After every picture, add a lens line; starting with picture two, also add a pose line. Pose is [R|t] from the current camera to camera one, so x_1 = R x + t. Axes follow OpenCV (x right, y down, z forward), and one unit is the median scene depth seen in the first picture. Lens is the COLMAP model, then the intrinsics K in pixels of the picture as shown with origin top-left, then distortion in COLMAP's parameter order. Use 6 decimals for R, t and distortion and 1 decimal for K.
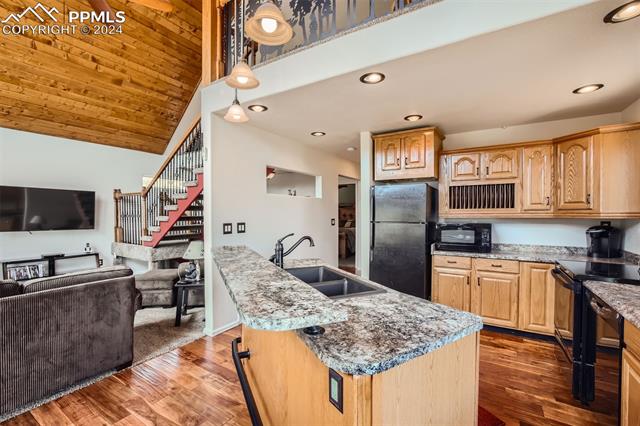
lens RADIAL K [[279.9, 0, 324.4], [0, 279.9, 216.6], [0, 0, 1]] dist [-0.015464, 0.003822]
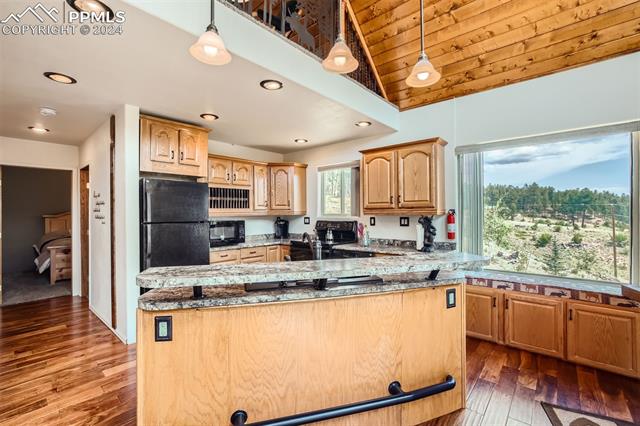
lens RADIAL K [[279.9, 0, 316.0], [0, 279.9, 212.9], [0, 0, 1]] dist [-0.015464, 0.003822]
pose [[0.183980, -0.004415, 0.982920, -0.456981], [0.025671, 0.999670, -0.000315, -0.000020], [-0.982595, 0.025291, 0.184033, 0.344540]]
